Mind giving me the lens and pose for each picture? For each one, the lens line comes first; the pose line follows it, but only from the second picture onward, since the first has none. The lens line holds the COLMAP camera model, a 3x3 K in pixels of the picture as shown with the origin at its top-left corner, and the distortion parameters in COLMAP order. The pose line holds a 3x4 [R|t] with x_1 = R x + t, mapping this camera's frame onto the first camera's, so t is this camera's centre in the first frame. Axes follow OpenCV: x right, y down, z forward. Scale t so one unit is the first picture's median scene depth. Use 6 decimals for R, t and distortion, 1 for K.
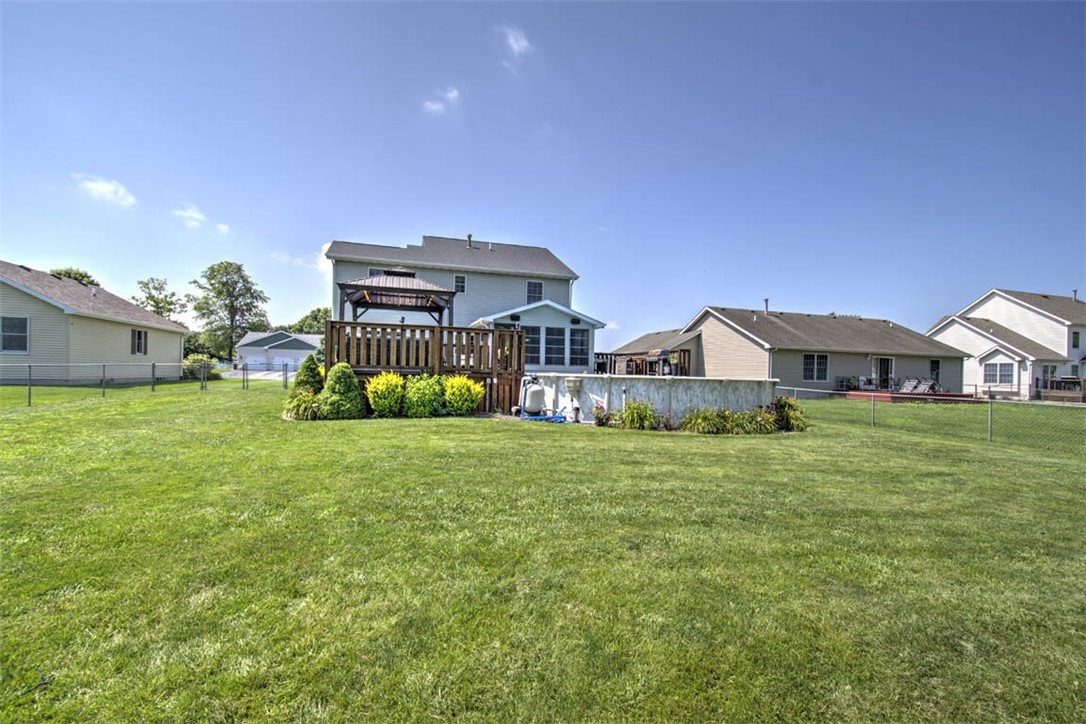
lens RADIAL K [[467.7, 0, 542.2], [0, 467.7, 365.9], [0, 0, 1]] dist [0.001721, -0.000609]
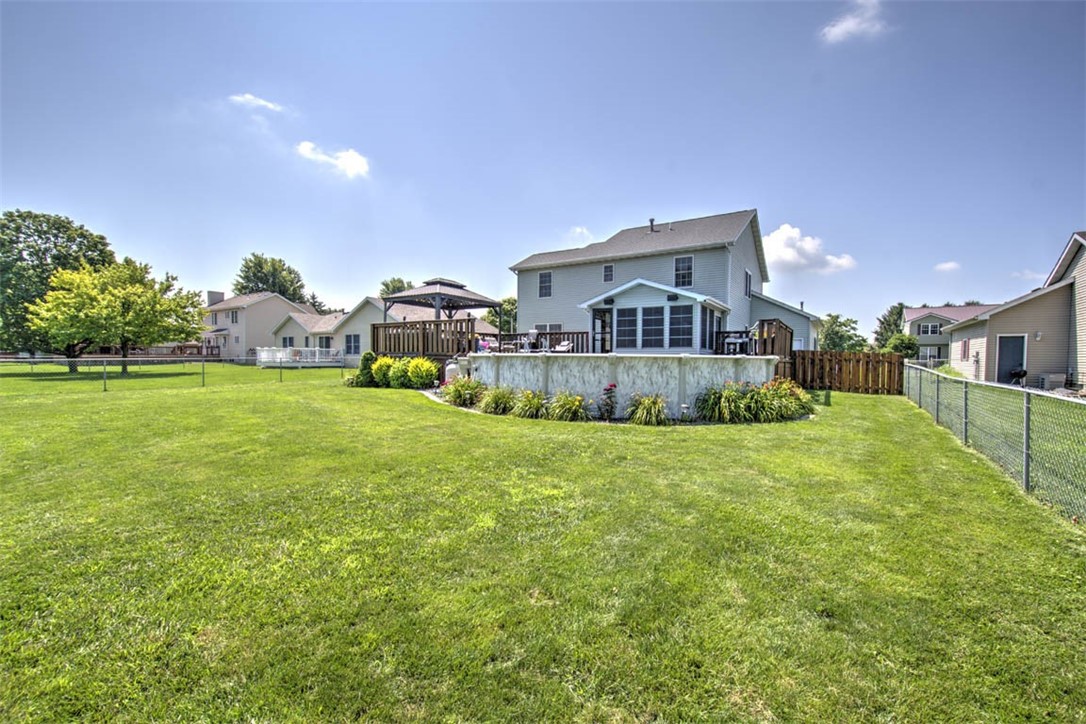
lens RADIAL K [[467.7, 0, 542.6], [0, 467.7, 363.1], [0, 0, 1]] dist [0.001721, -0.000609]
pose [[0.642943, -0.010336, -0.765845, 0.601839], [0.017347, 0.999849, 0.001068, 0.023800], [0.765718, -0.013972, 0.643025, 0.248944]]
